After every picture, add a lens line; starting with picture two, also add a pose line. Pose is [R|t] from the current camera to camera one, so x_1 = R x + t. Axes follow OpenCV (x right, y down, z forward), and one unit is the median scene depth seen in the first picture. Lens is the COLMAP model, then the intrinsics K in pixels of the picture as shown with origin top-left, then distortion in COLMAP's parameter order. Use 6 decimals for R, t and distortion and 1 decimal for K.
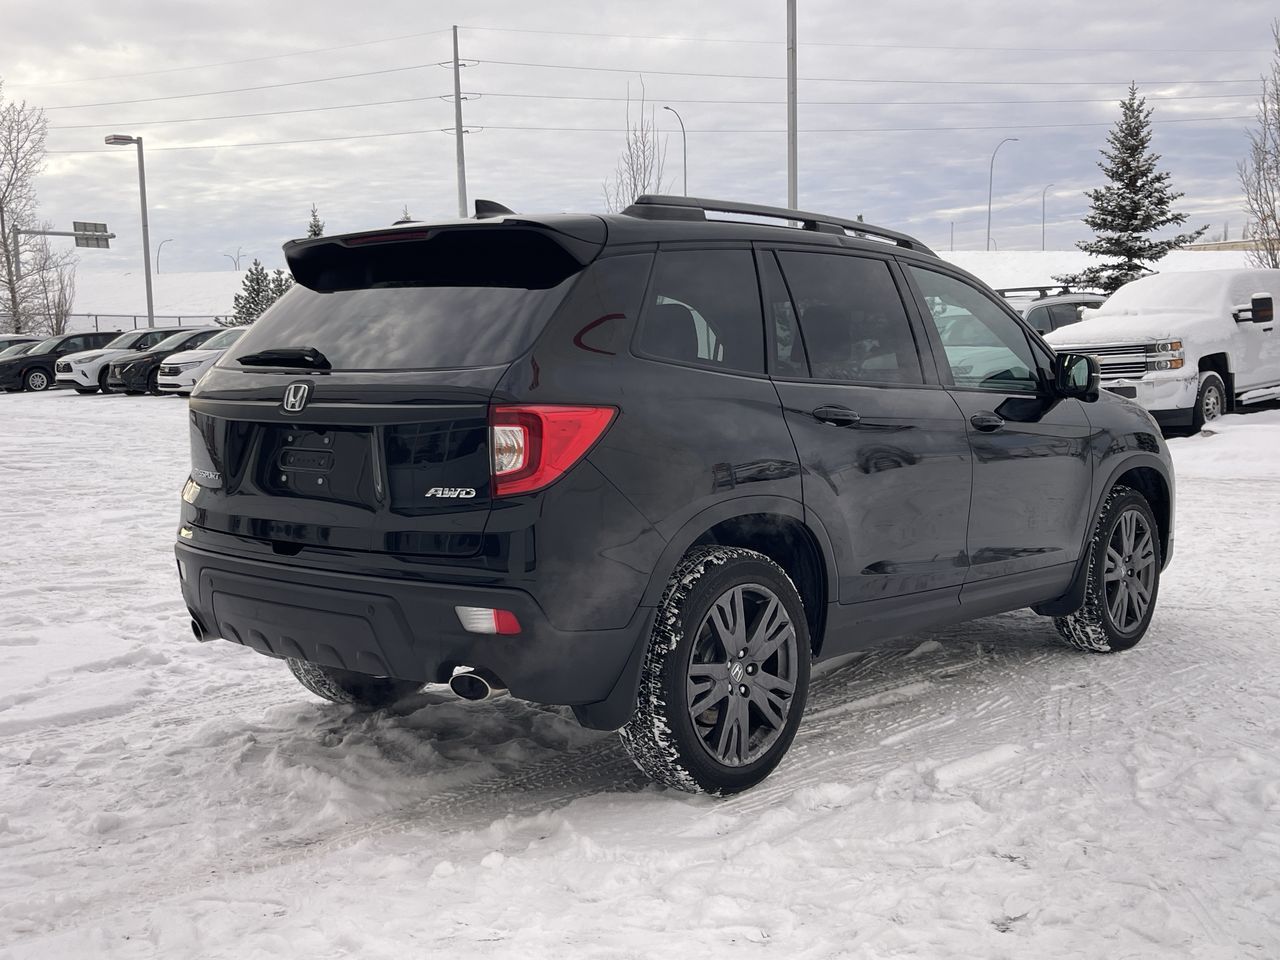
lens RADIAL K [[1421.5, 0, 635.9], [0, 1421.5, 475.3], [0, 0, 1]] dist [0.075358, -0.139186]
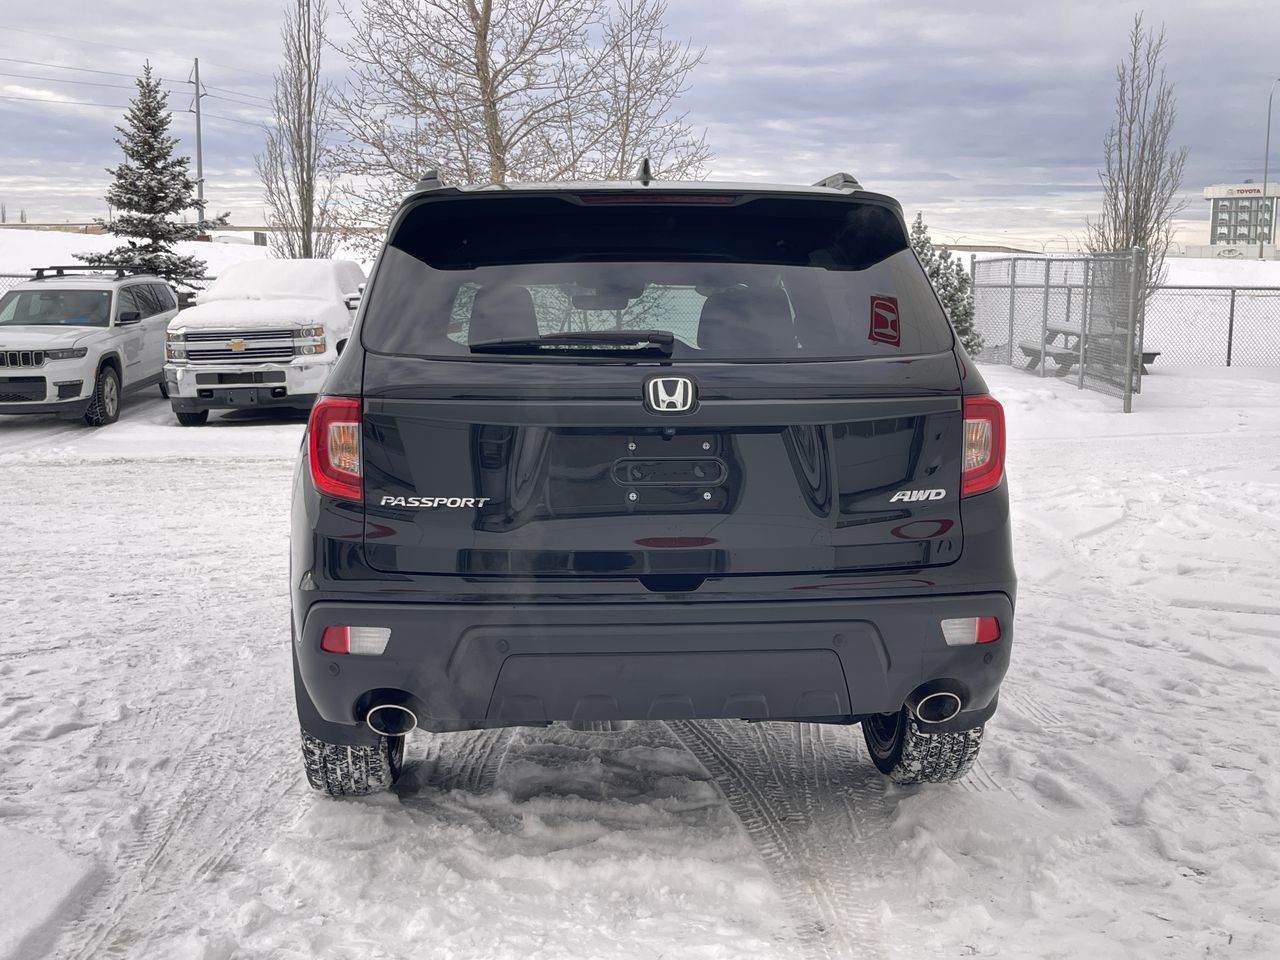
lens RADIAL K [[1421.5, 0, 635.9], [0, 1421.5, 475.3], [0, 0, 1]] dist [0.075358, -0.139186]
pose [[0.699344, -0.061795, 0.712109, -0.730196], [0.053398, 0.997989, 0.034162, -0.033371], [-0.712788, 0.014134, 0.701237, 0.404099]]
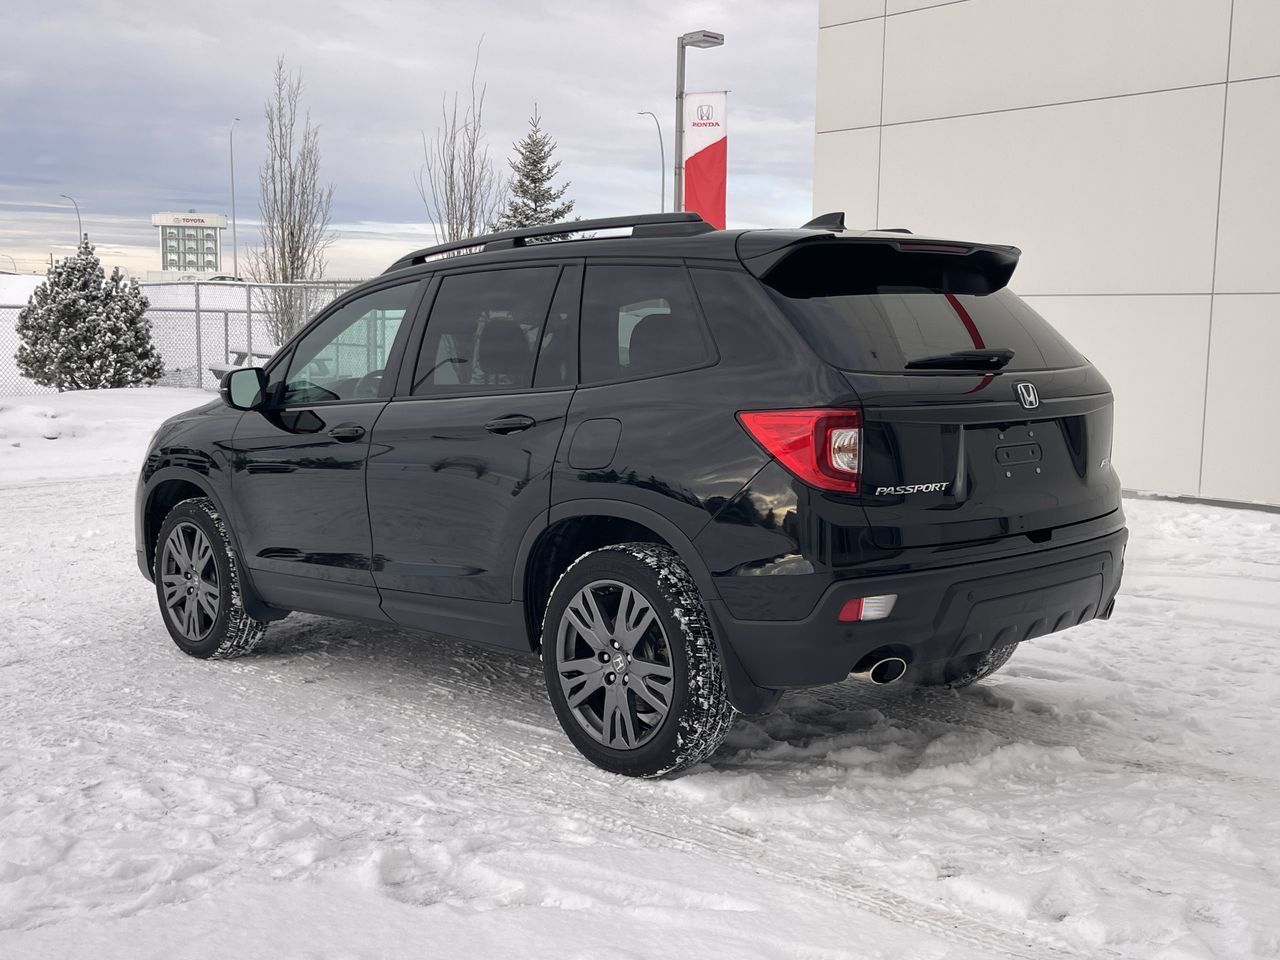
lens RADIAL K [[1417.0, 0, 630.4], [0, 1417.0, 481.5], [0, 0, 1]] dist [0.105700, -0.261417]
pose [[0.082862, -0.083415, 0.993064, -1.186177], [0.095033, 0.992611, 0.075448, -0.088830], [-0.992019, 0.088122, 0.090177, 1.070593]]
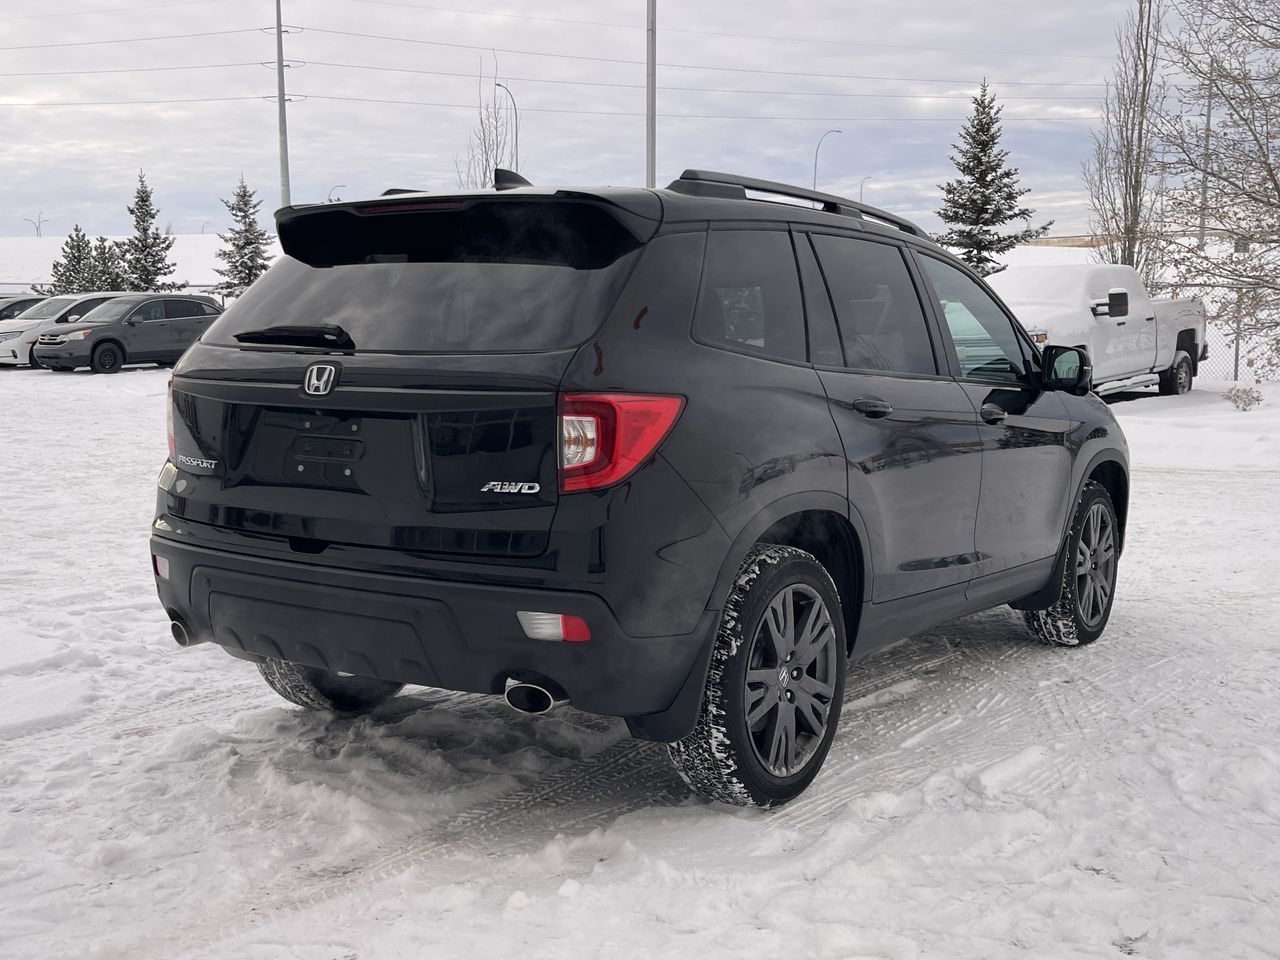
lens RADIAL K [[1421.5, 0, 635.9], [0, 1421.5, 475.3], [0, 0, 1]] dist [0.075358, -0.139186]
pose [[0.992234, 0.008542, 0.124088, -0.133740], [-0.010182, 0.999869, 0.012591, -0.006547], [-0.123964, -0.013757, 0.992191, 0.066093]]
